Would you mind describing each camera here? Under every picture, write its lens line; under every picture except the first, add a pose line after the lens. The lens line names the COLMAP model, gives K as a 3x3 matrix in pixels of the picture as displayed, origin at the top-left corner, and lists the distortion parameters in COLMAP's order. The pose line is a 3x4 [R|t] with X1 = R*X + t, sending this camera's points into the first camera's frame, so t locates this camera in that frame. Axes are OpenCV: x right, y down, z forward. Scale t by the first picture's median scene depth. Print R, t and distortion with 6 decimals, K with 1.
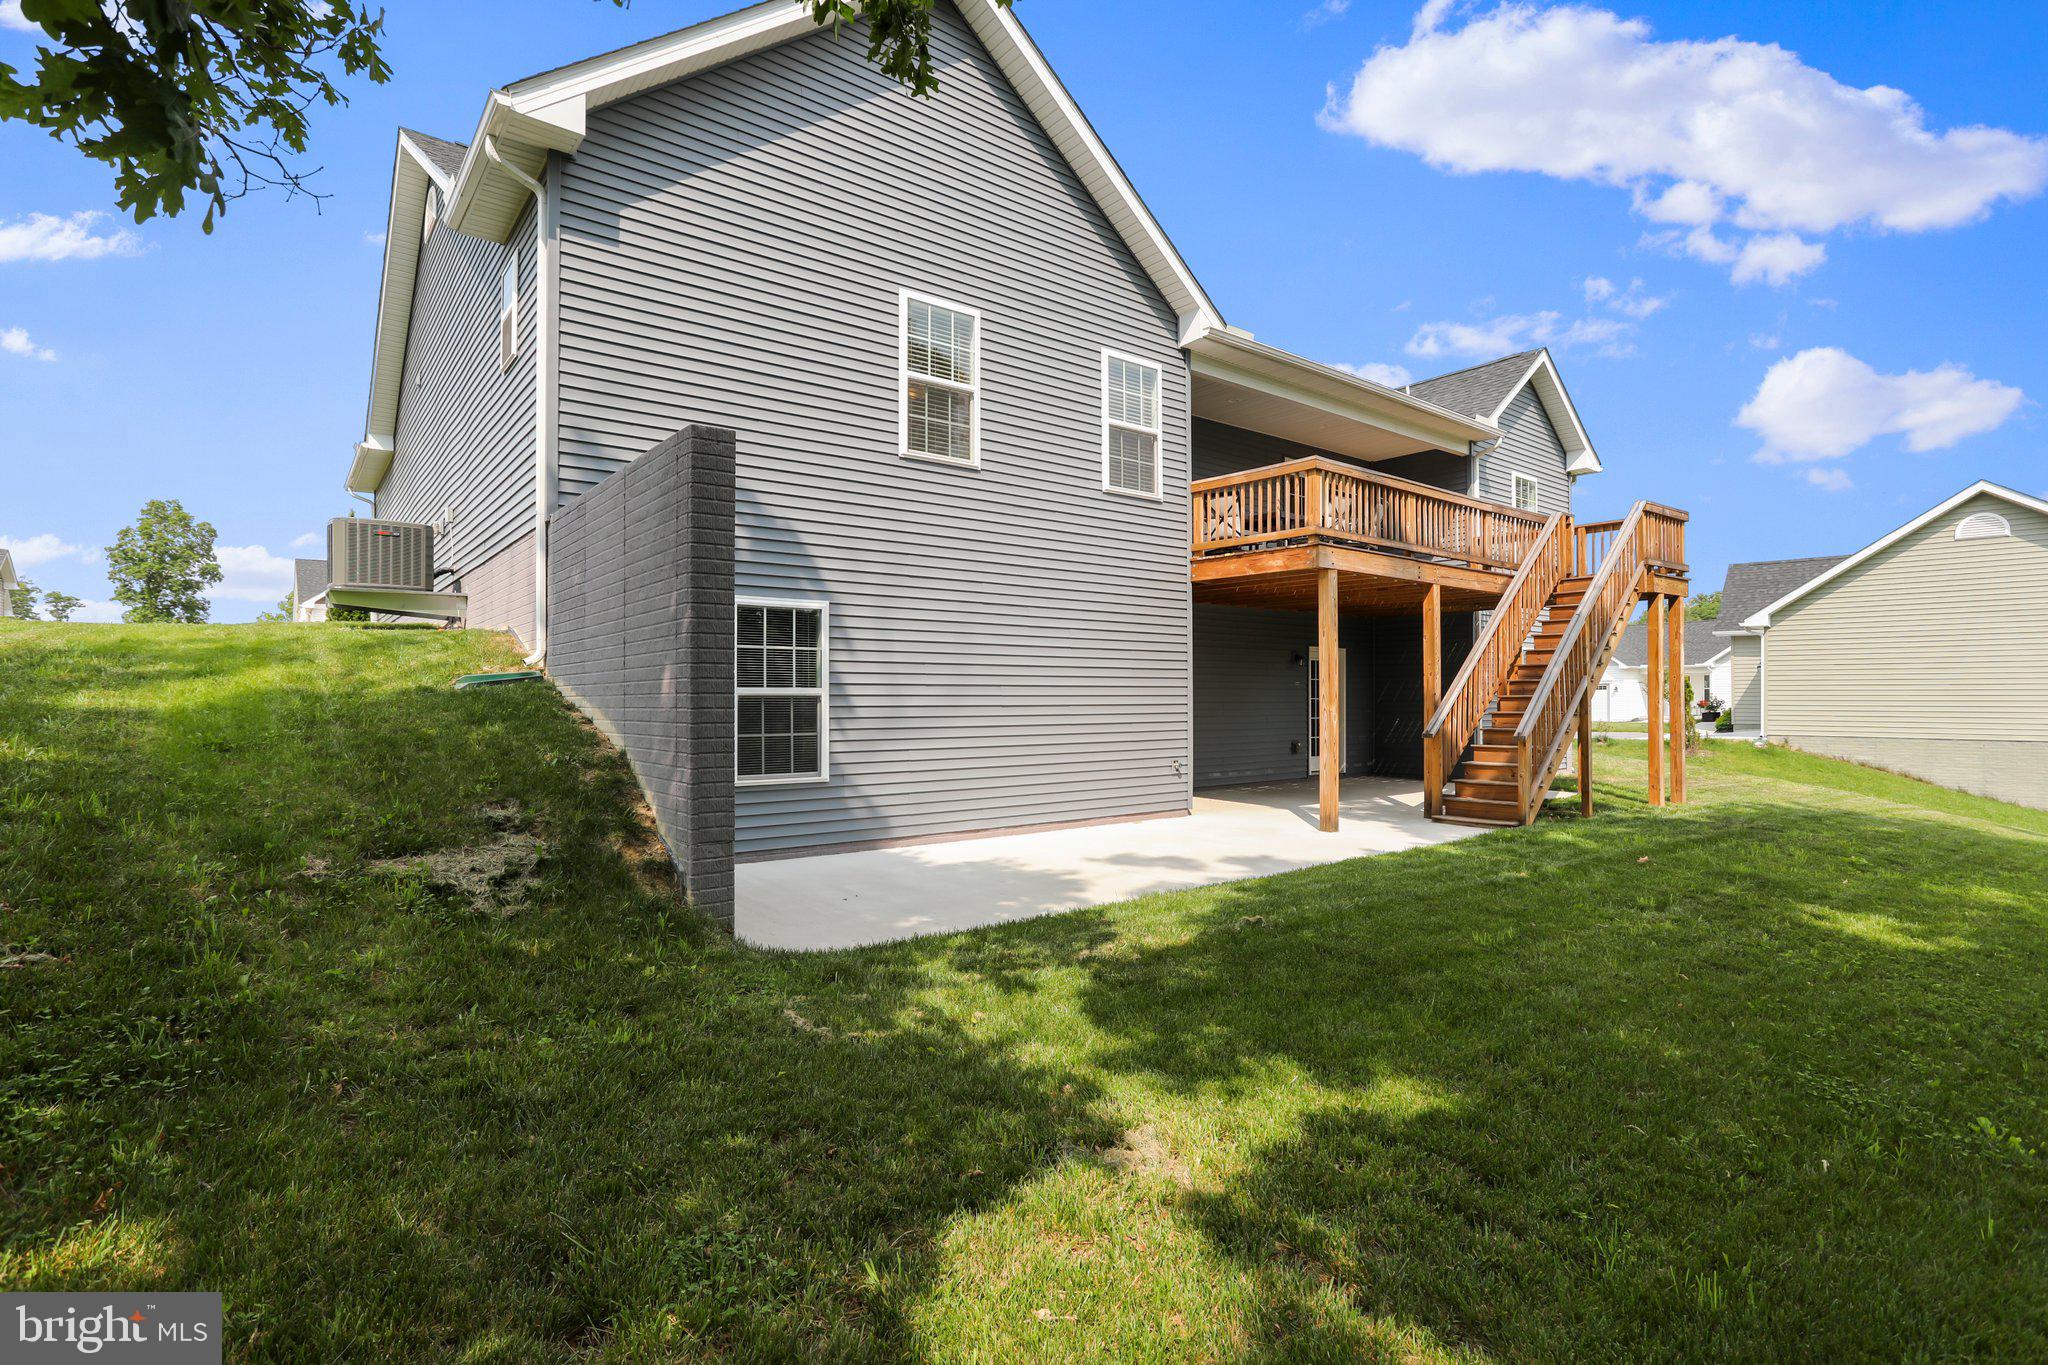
lens RADIAL K [[986.8, 0, 1020.5], [0, 986.8, 686.8], [0, 0, 1]] dist [-0.044564, 0.024337]
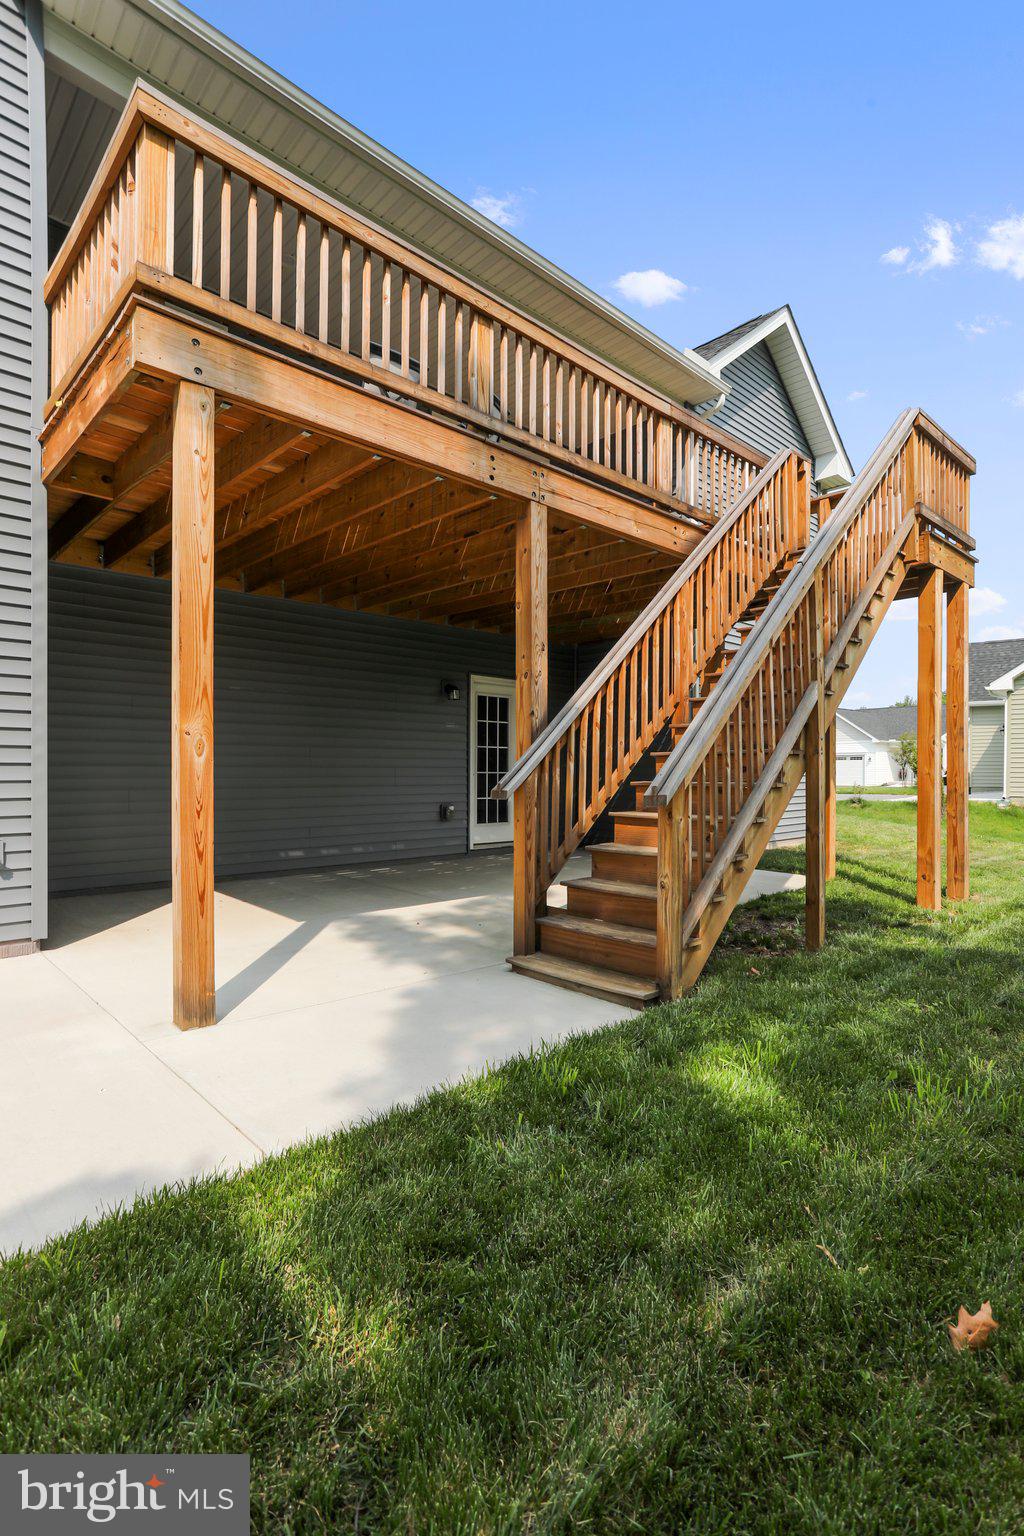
lens RADIAL K [[740.1, 0, 509.5], [0, 740.1, 769.2], [0, 0, 1]] dist [-0.044564, 0.024337]
pose [[0.995703, 0.004256, 0.092506, 0.326973], [-0.005286, 0.999927, 0.010898, 0.028437], [-0.092453, -0.011340, 0.995652, 0.534416]]
